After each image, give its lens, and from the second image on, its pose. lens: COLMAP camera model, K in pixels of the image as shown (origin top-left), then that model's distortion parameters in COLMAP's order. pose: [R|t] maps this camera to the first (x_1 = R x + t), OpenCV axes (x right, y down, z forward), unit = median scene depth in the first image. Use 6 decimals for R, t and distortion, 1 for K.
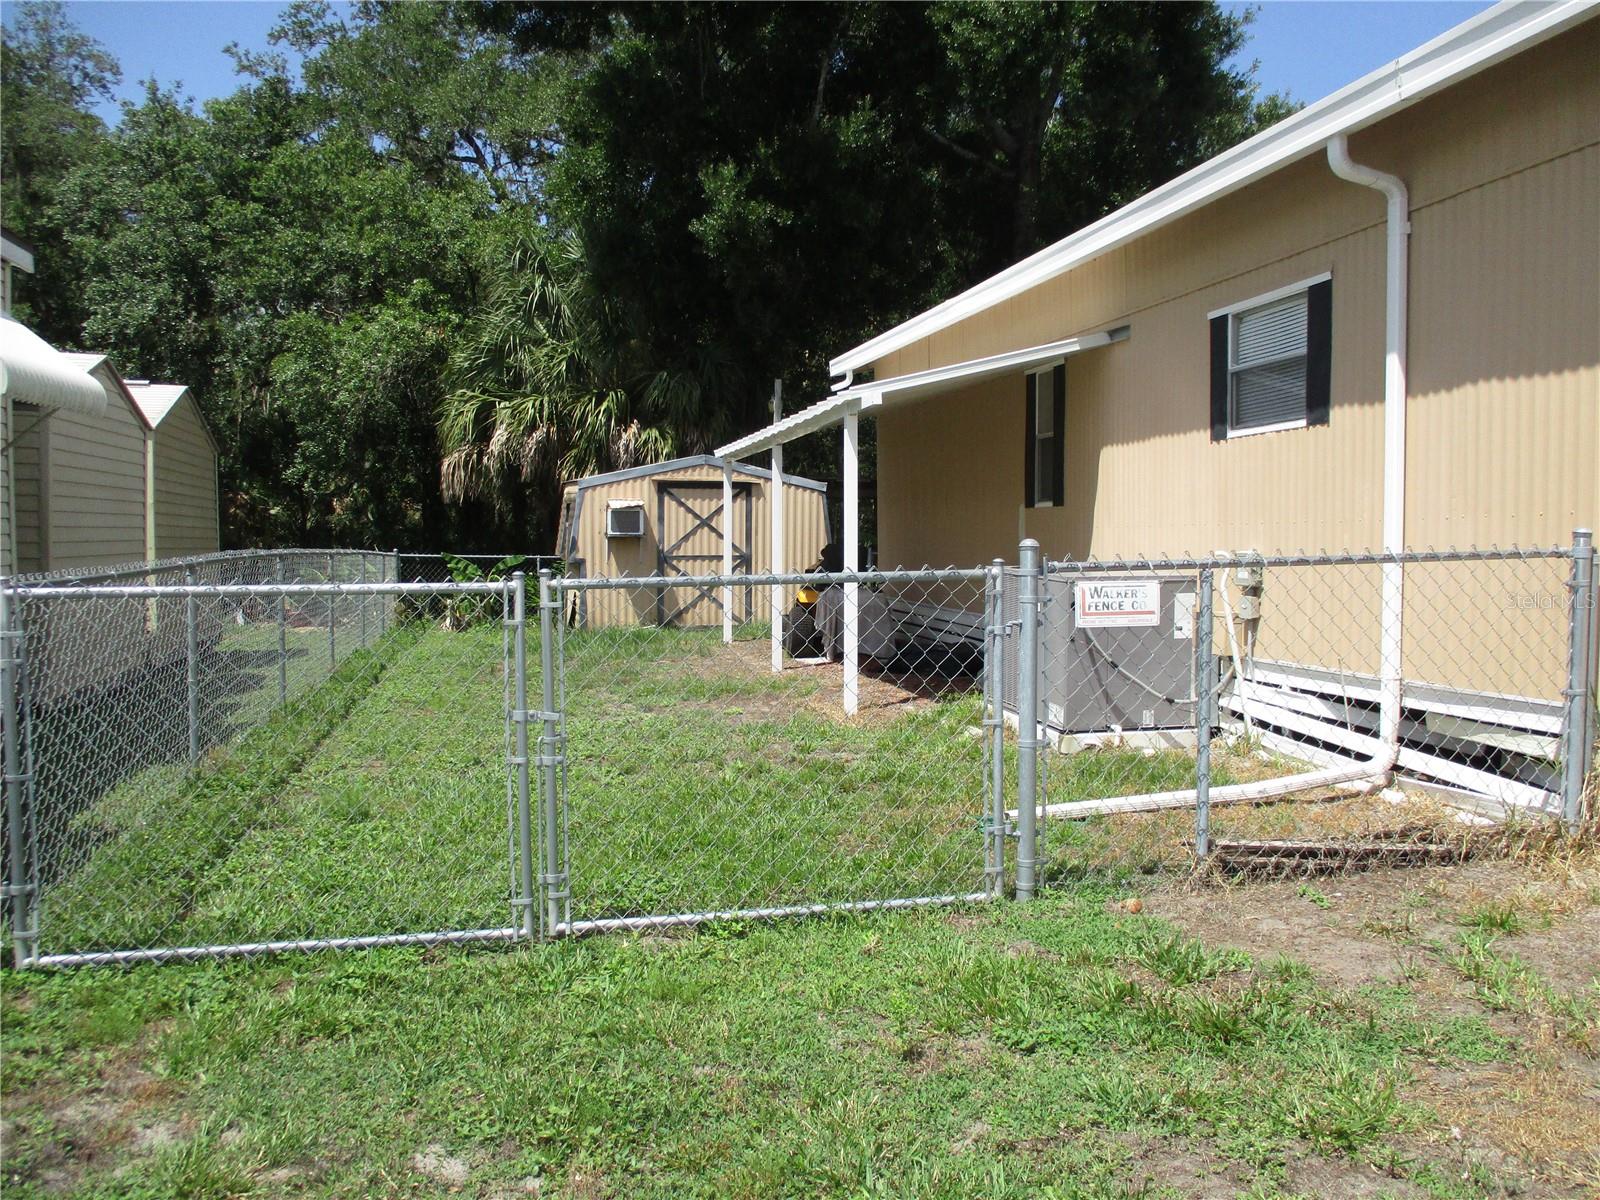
lens RADIAL K [[1340.8, 0, 804.2], [0, 1340.8, 592.0], [0, 0, 1]] dist [-0.025915, 0.009043]
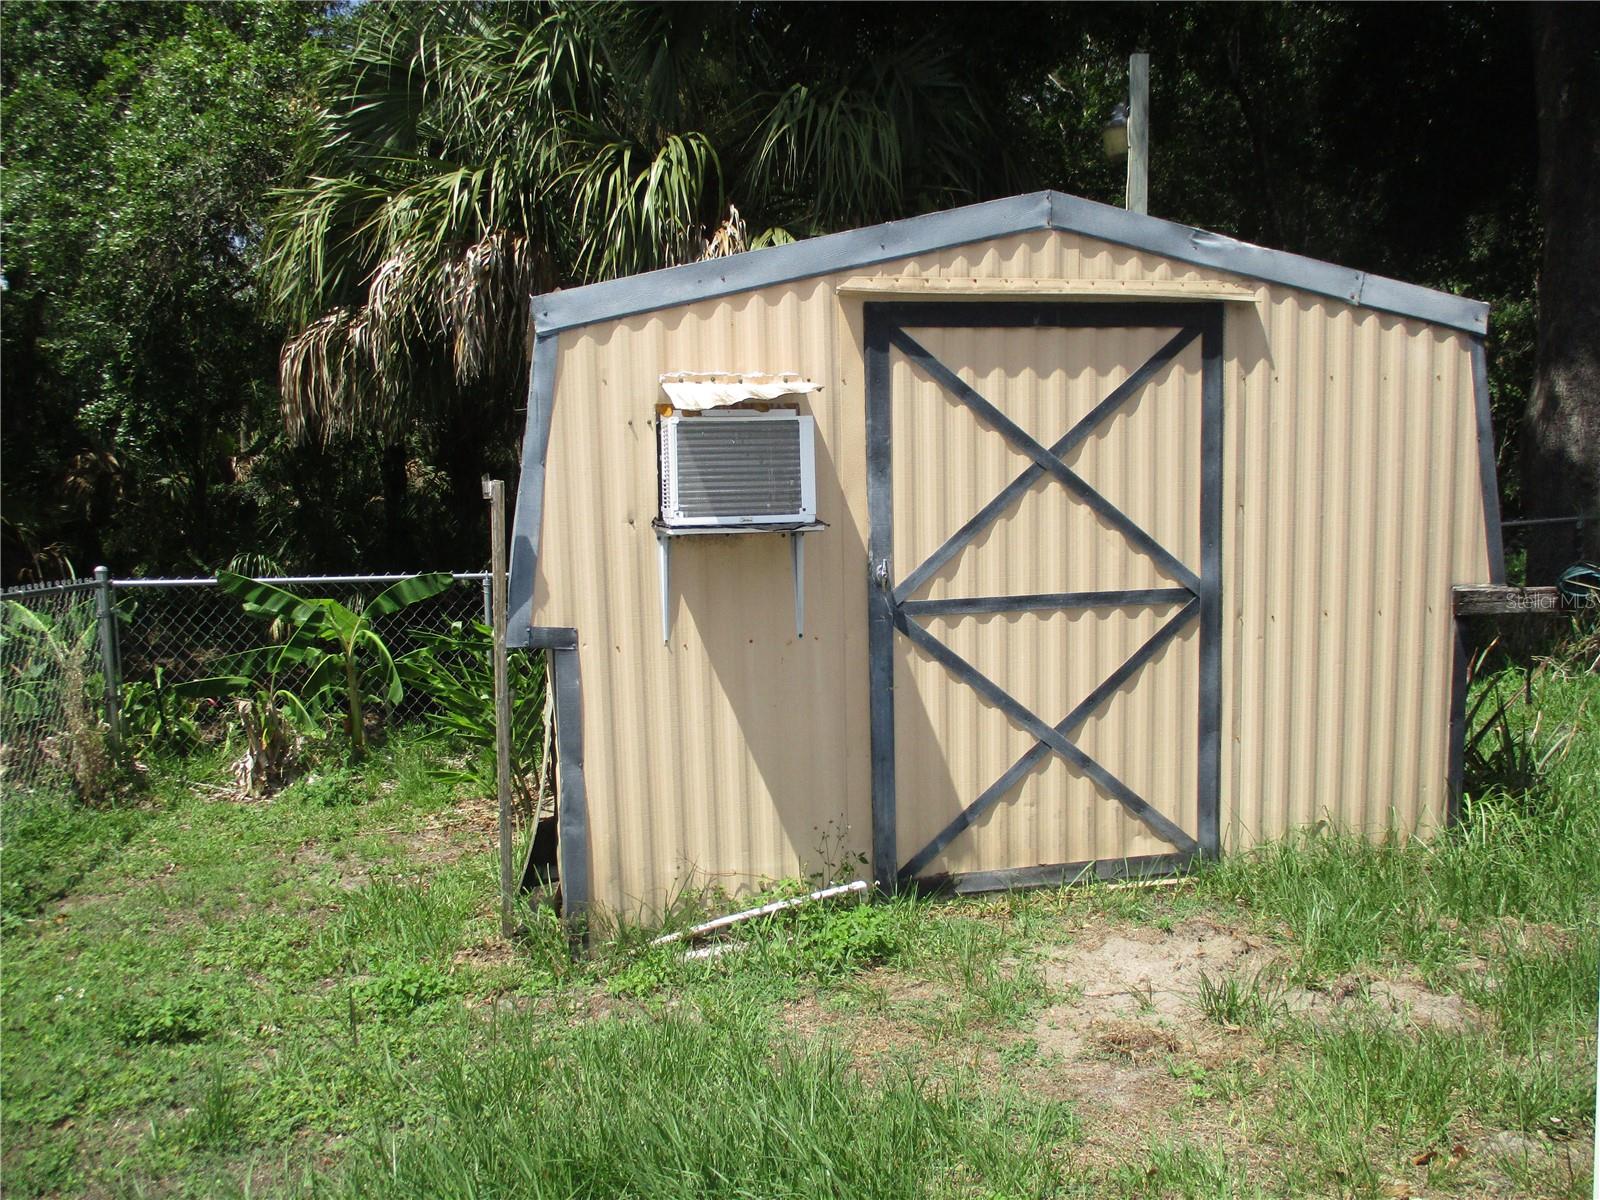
lens RADIAL K [[1340.8, 0, 801.5], [0, 1340.8, 607.5], [0, 0, 1]] dist [-0.025915, 0.009043]
pose [[0.998571, -0.022798, -0.048338, -0.090887], [0.024743, 0.998892, 0.040039, -0.030148], [0.047372, -0.041178, 0.998028, 0.623044]]
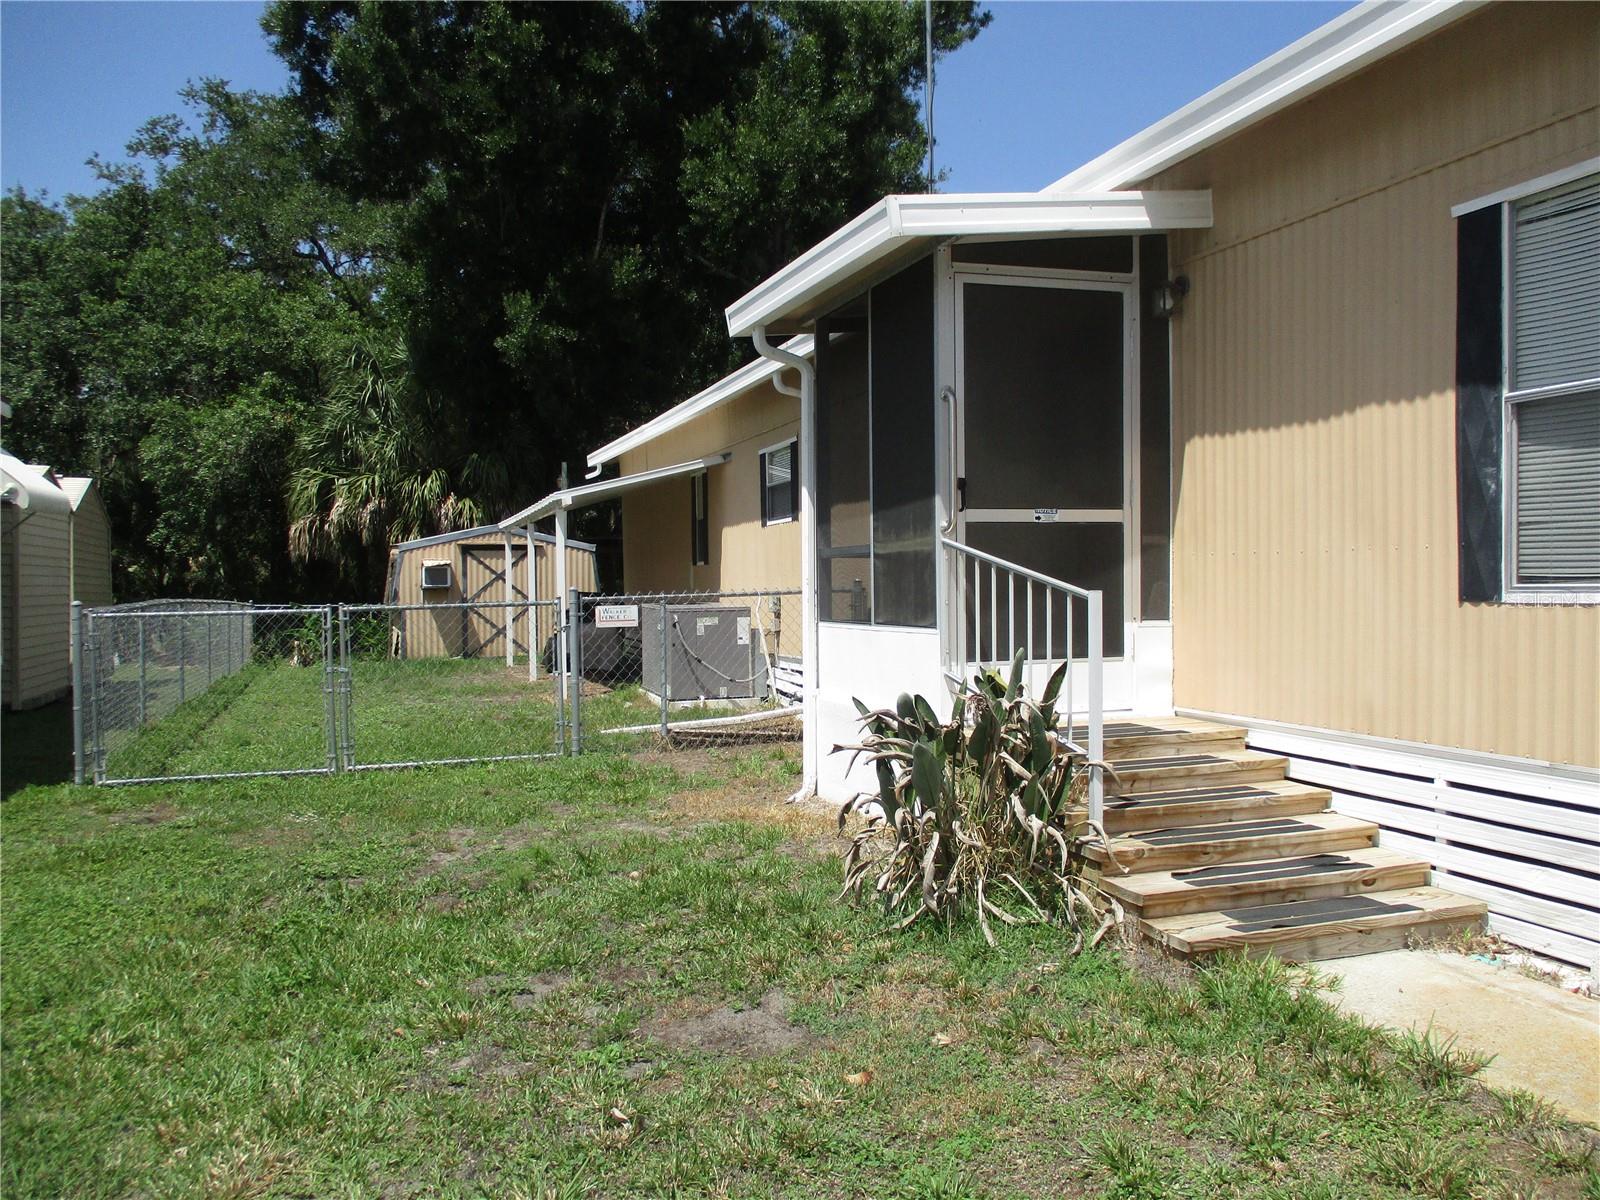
lens RADIAL K [[1340.8, 0, 795.4], [0, 1340.8, 611.0], [0, 0, 1]] dist [-0.025915, 0.009043]
pose [[0.995136, -0.012312, 0.097740, 0.069555], [0.014523, 0.999654, -0.021945, 0.011558], [-0.097436, 0.023258, 0.994970, -0.260858]]
